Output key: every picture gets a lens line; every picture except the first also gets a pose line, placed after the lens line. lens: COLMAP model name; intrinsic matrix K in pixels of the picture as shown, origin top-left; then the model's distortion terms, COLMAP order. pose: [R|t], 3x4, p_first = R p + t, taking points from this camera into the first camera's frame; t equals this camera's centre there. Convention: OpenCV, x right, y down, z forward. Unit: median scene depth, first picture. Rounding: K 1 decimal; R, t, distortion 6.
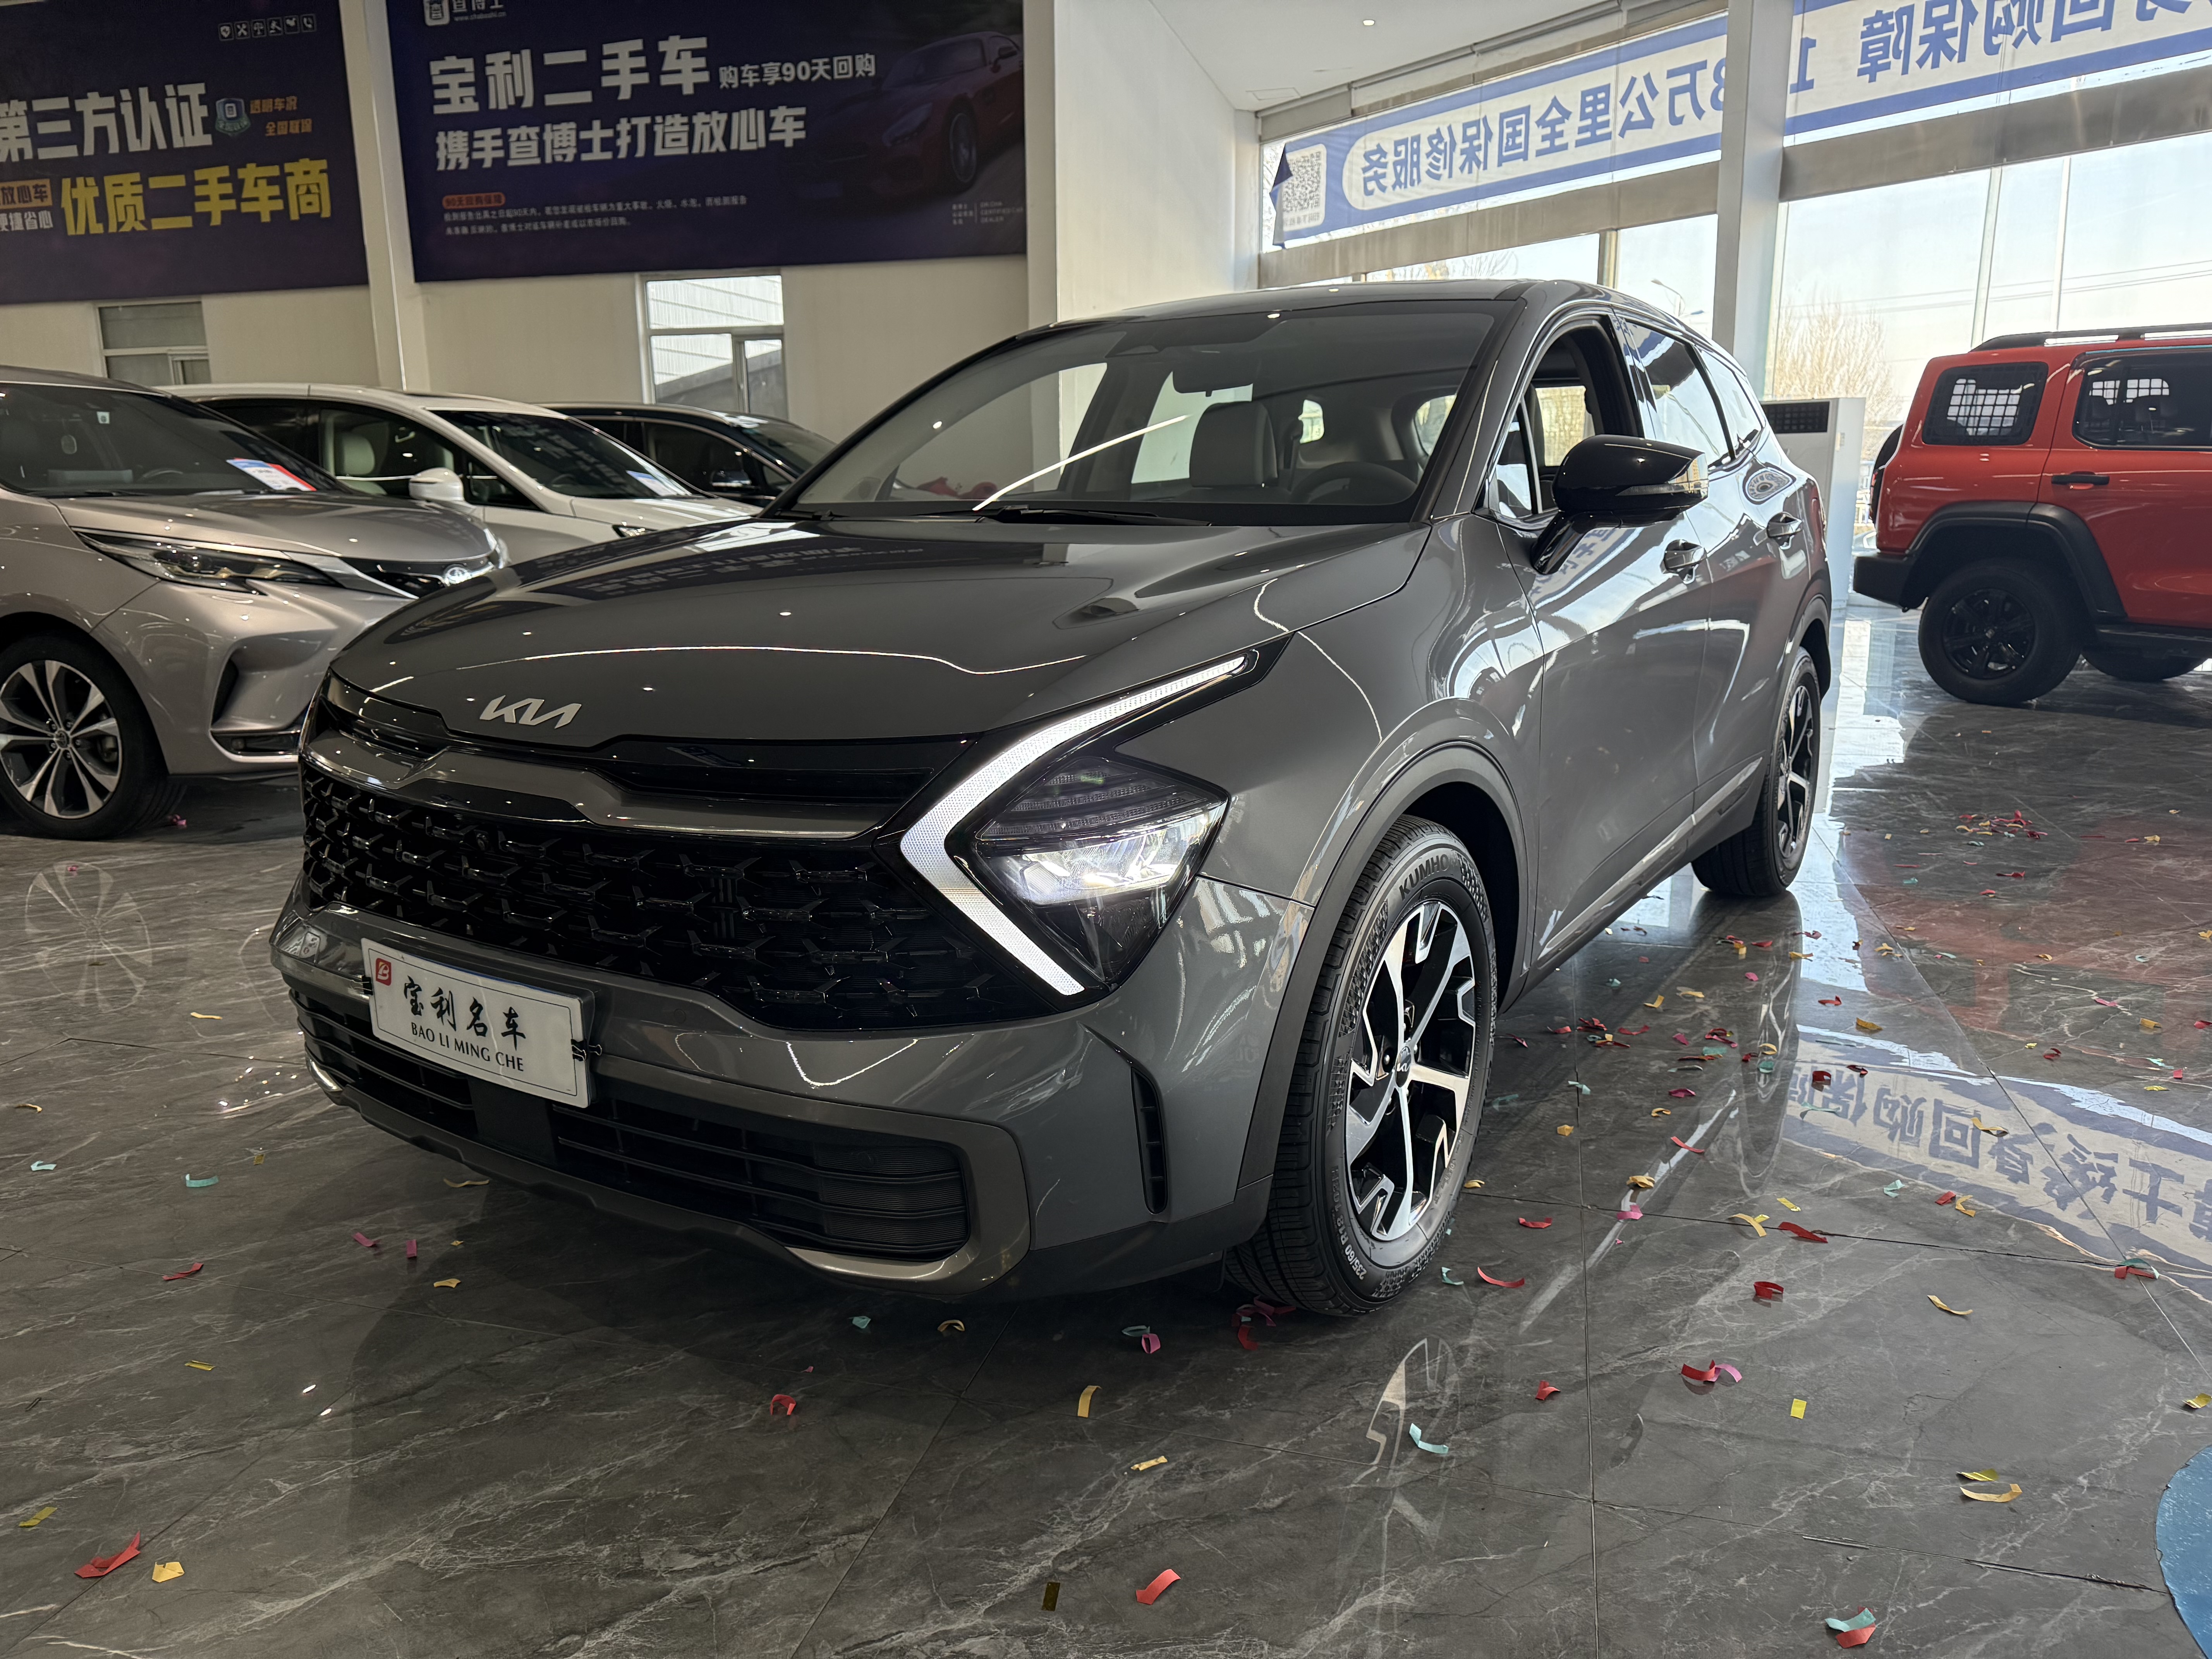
lens RADIAL K [[1579.5, 0, 1124.1], [0, 1579.5, 839.2], [0, 0, 1]] dist [0.016546, -0.013619]
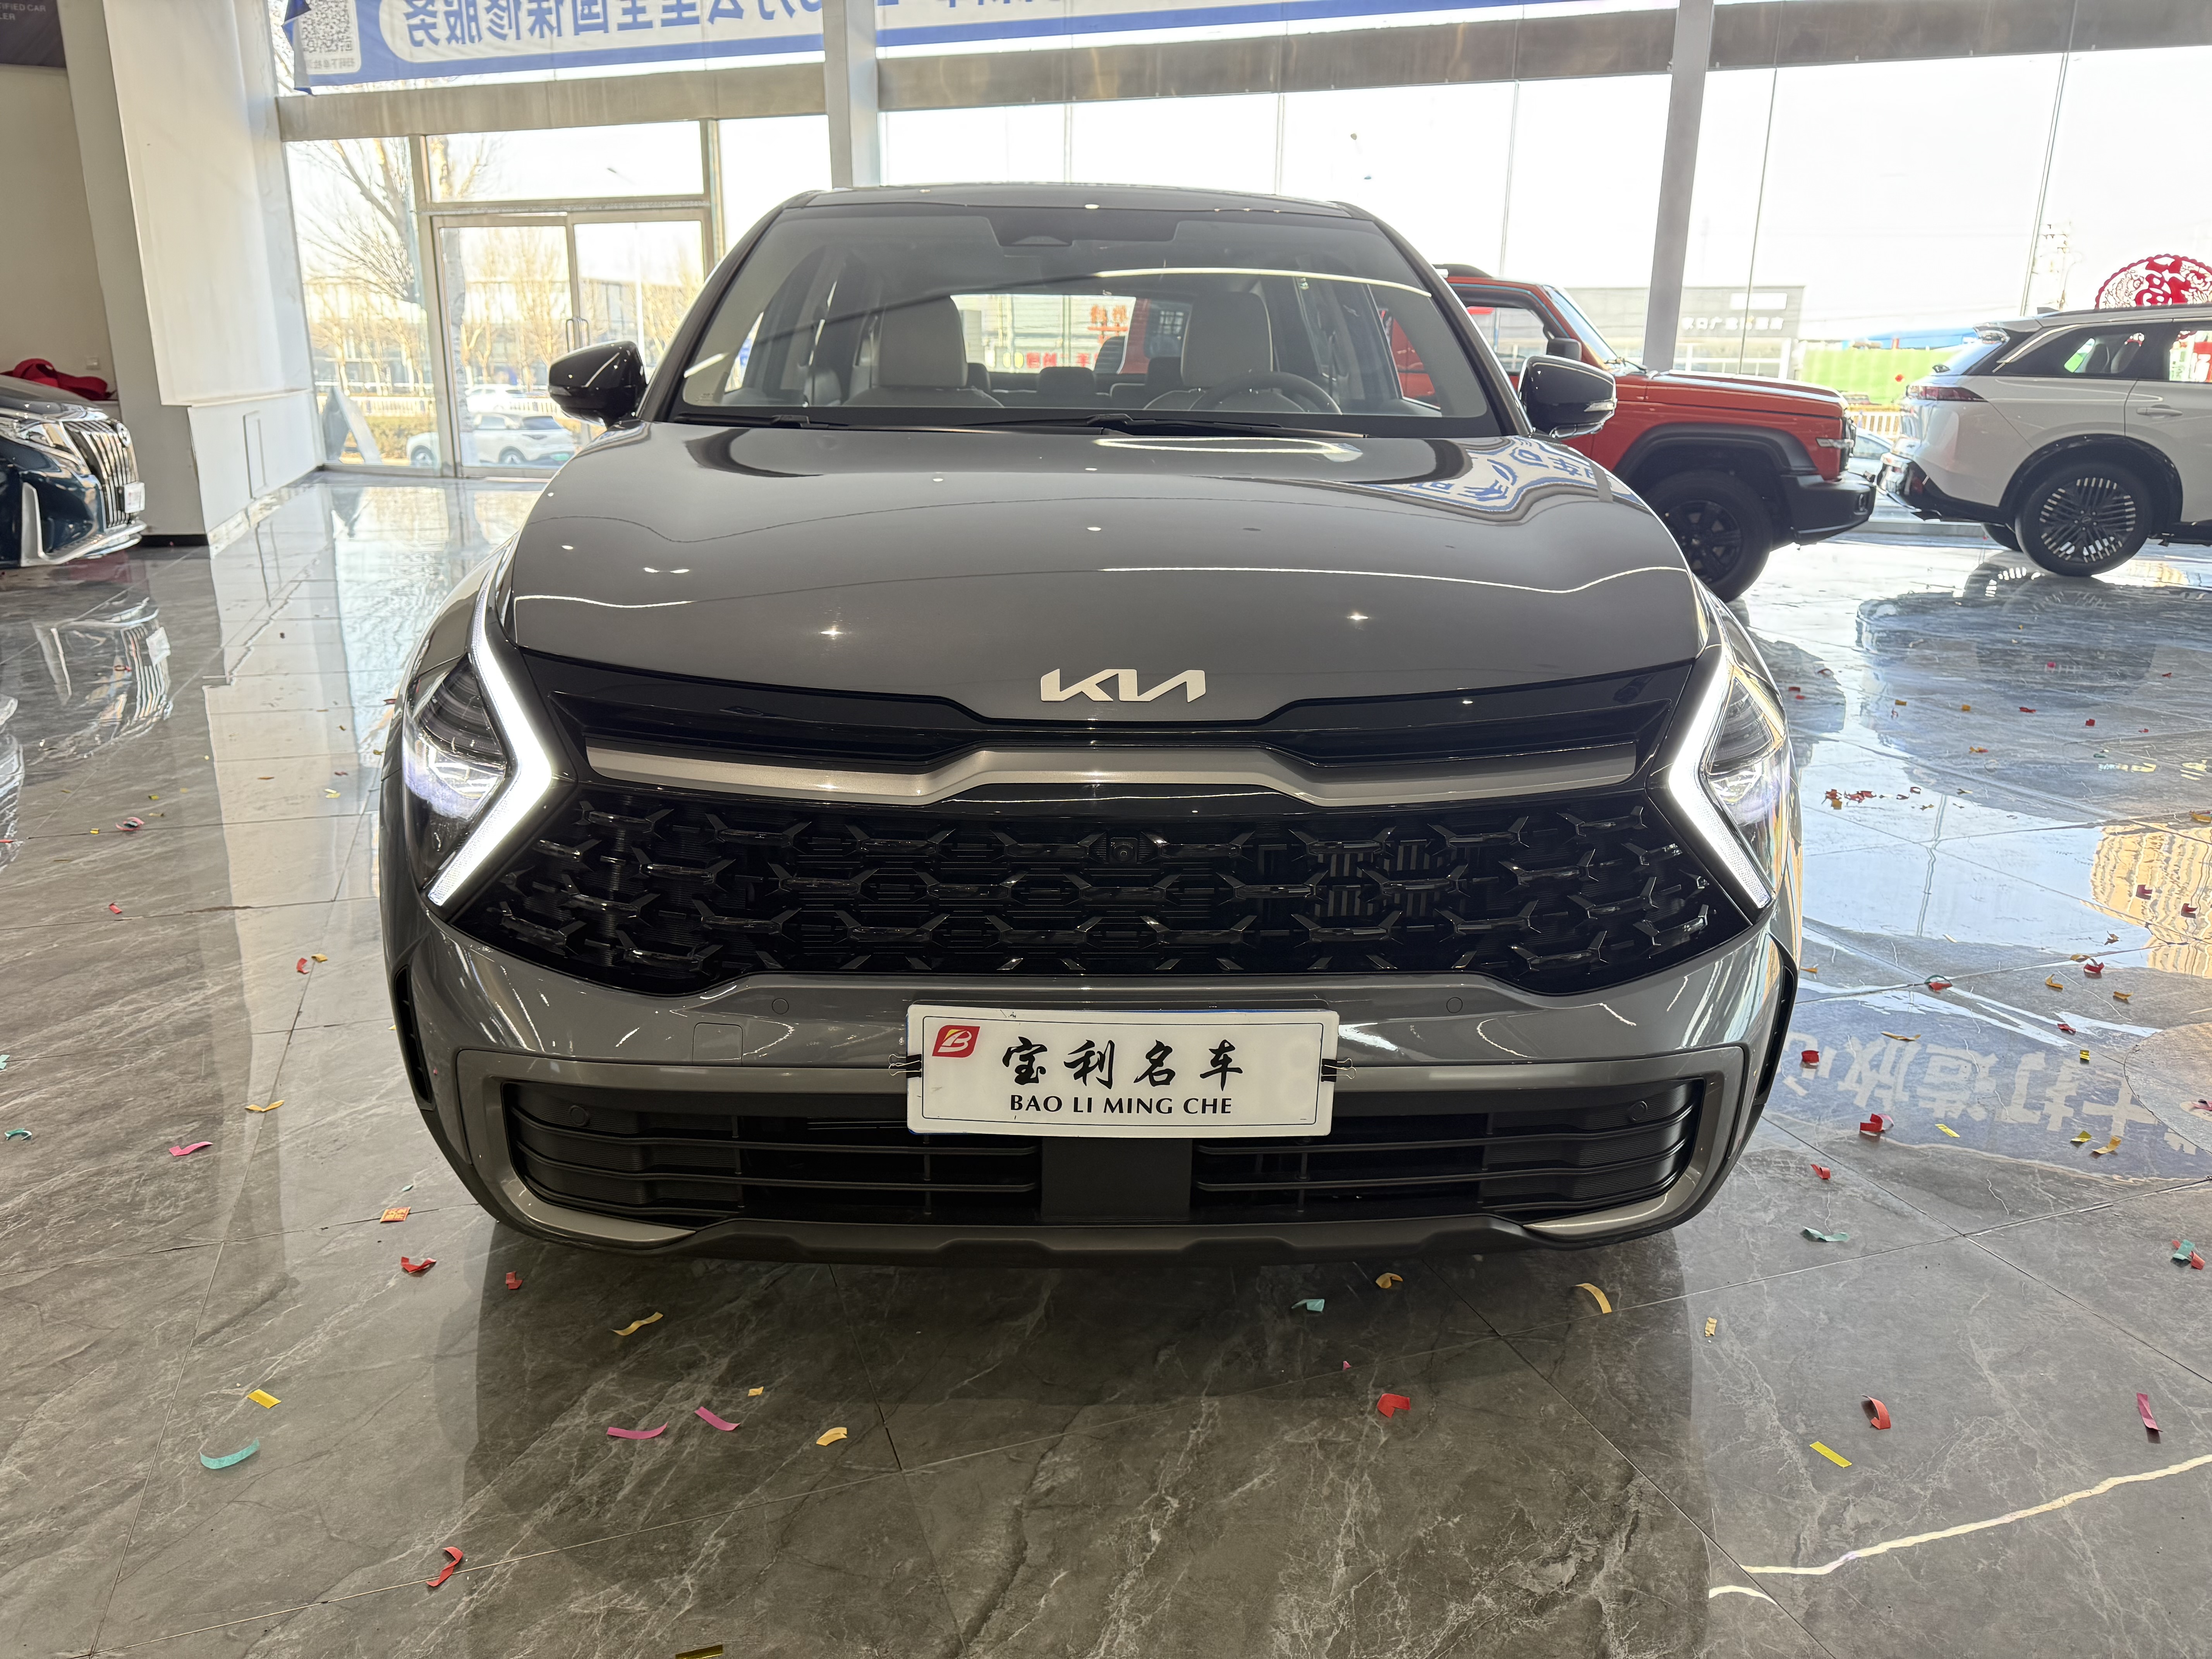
lens RADIAL K [[1579.5, 0, 1121.3], [0, 1579.5, 824.4], [0, 0, 1]] dist [0.016546, -0.013619]
pose [[0.811465, -0.139999, 0.567384, -0.106419], [0.109035, 0.990103, 0.088363, -0.010105], [-0.574140, -0.009838, 0.818698, 0.043421]]
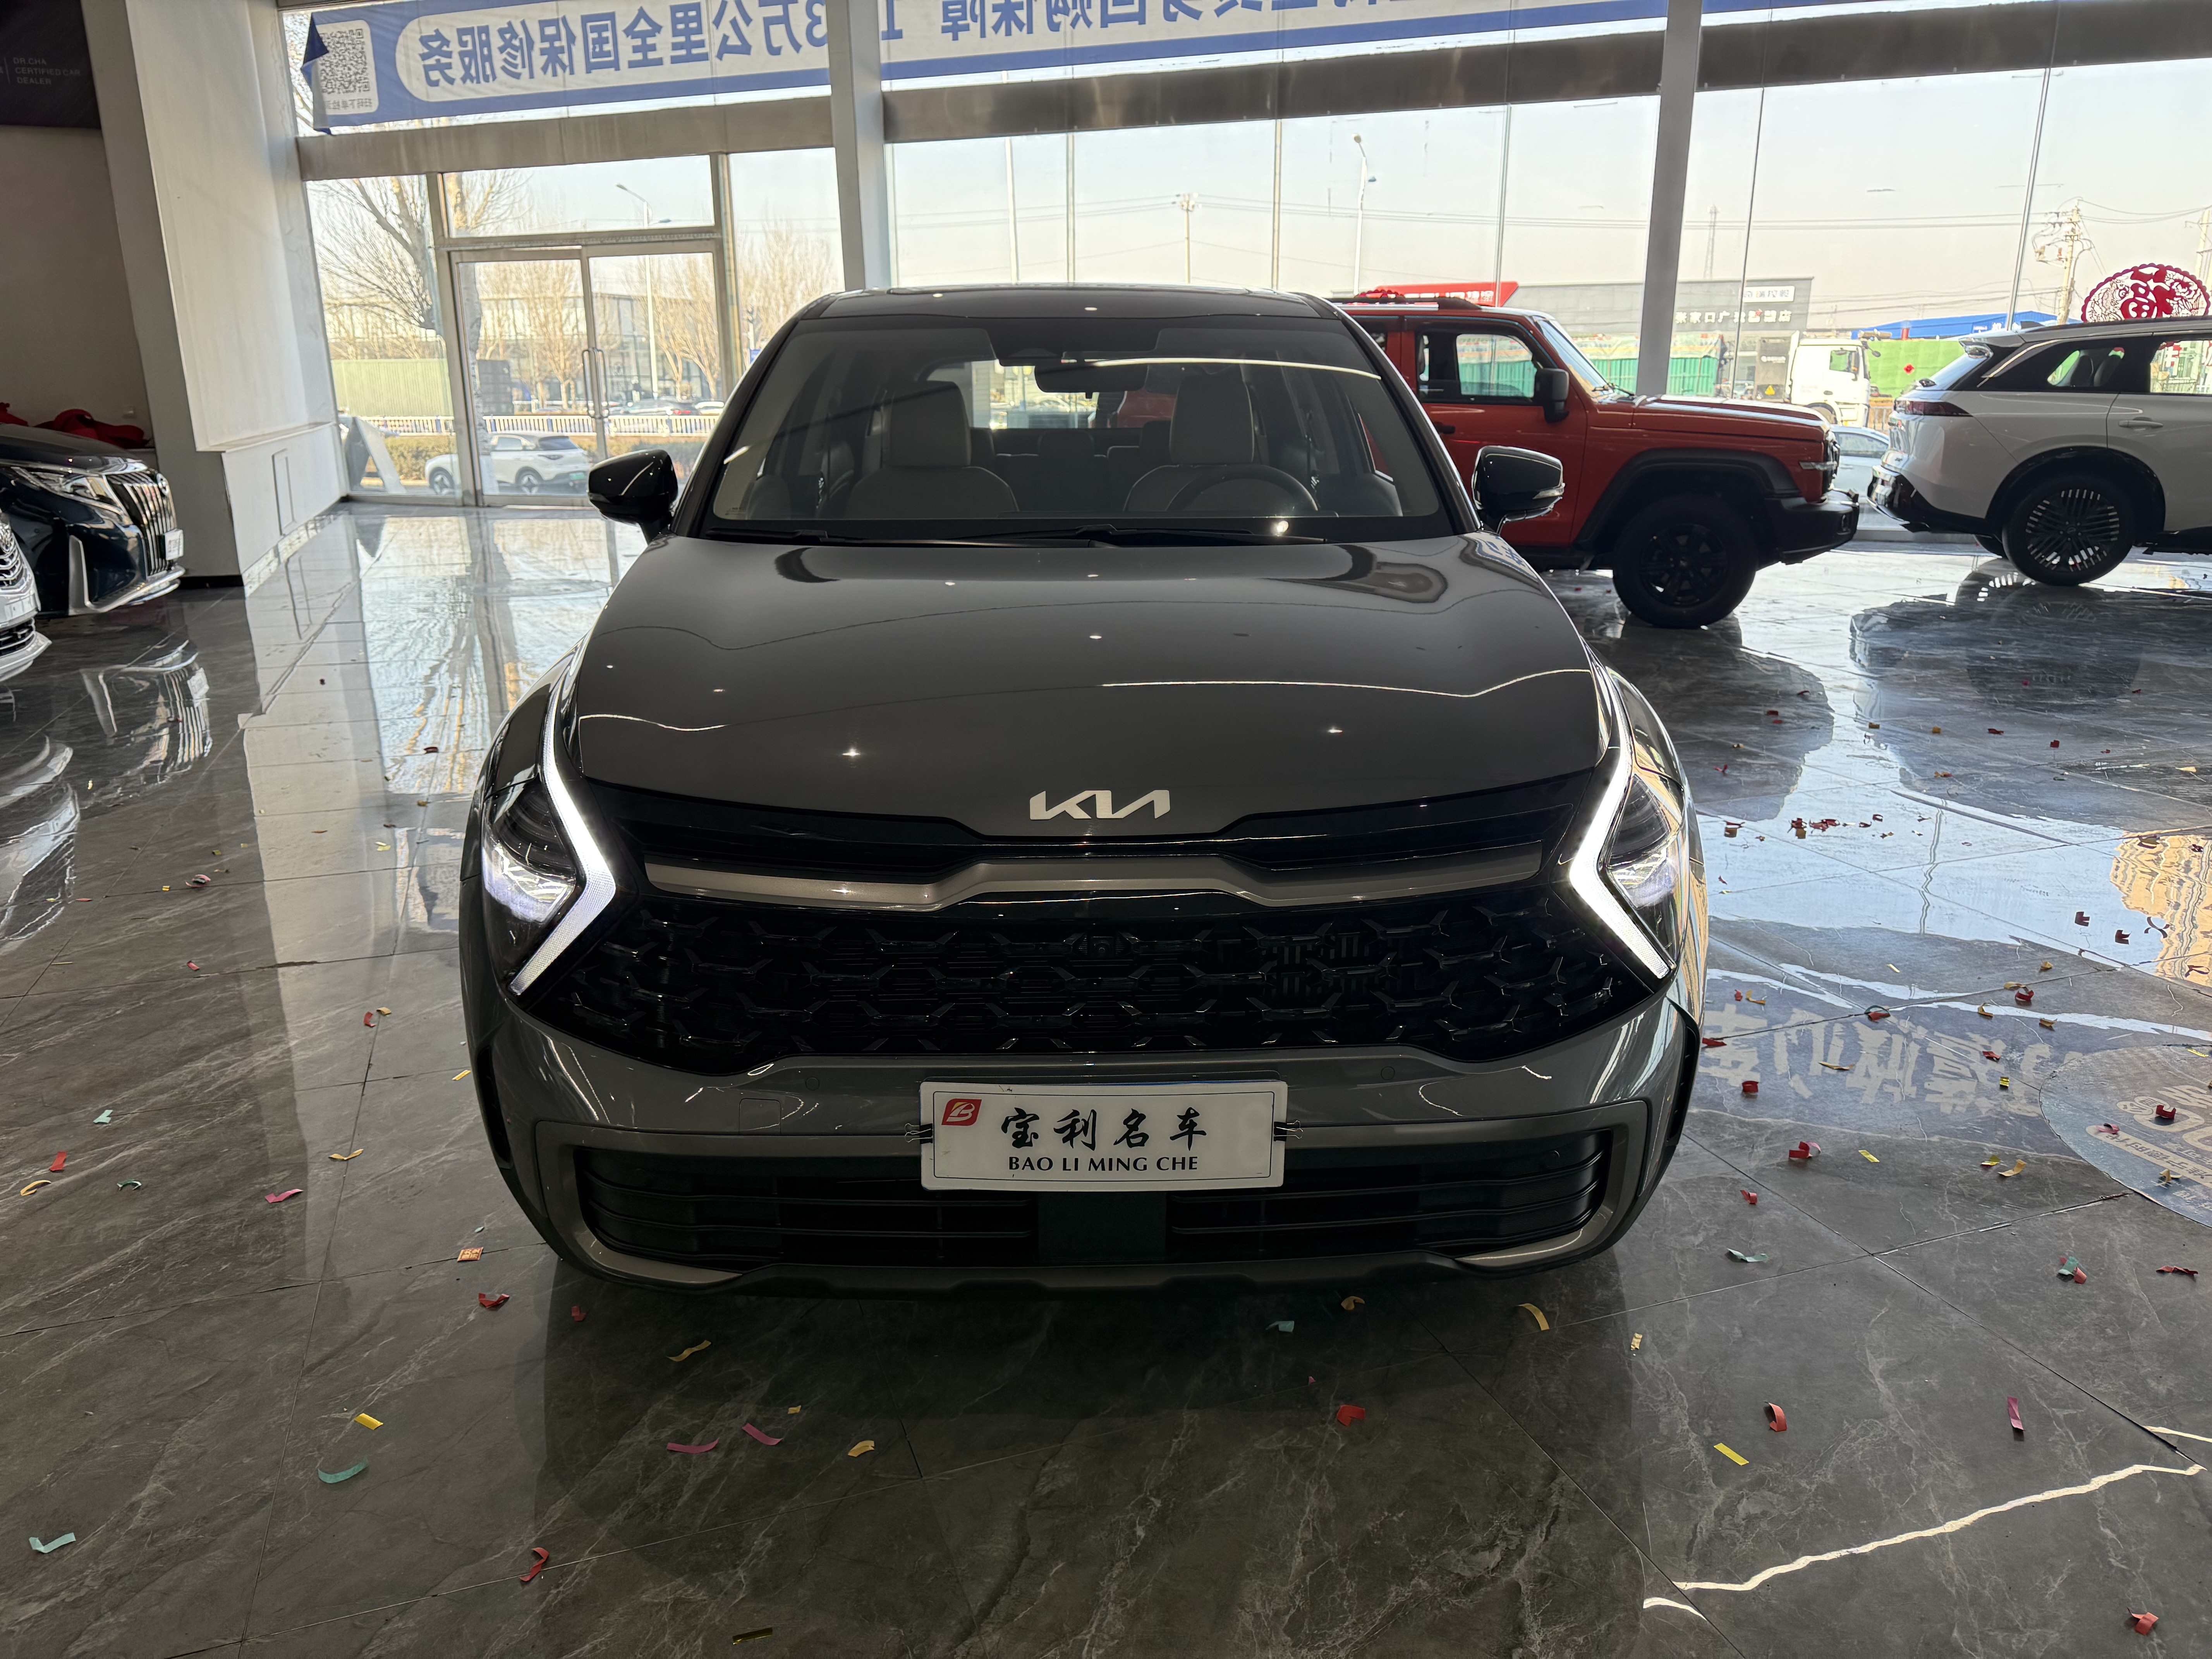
lens RADIAL K [[1579.5, 0, 1123.1], [0, 1579.5, 820.8], [0, 0, 1]] dist [0.016546, -0.013619]
pose [[0.814326, -0.150604, 0.560529, -0.112925], [0.124805, 0.988593, 0.084302, -0.018583], [-0.566831, 0.001307, 0.823833, 0.027558]]
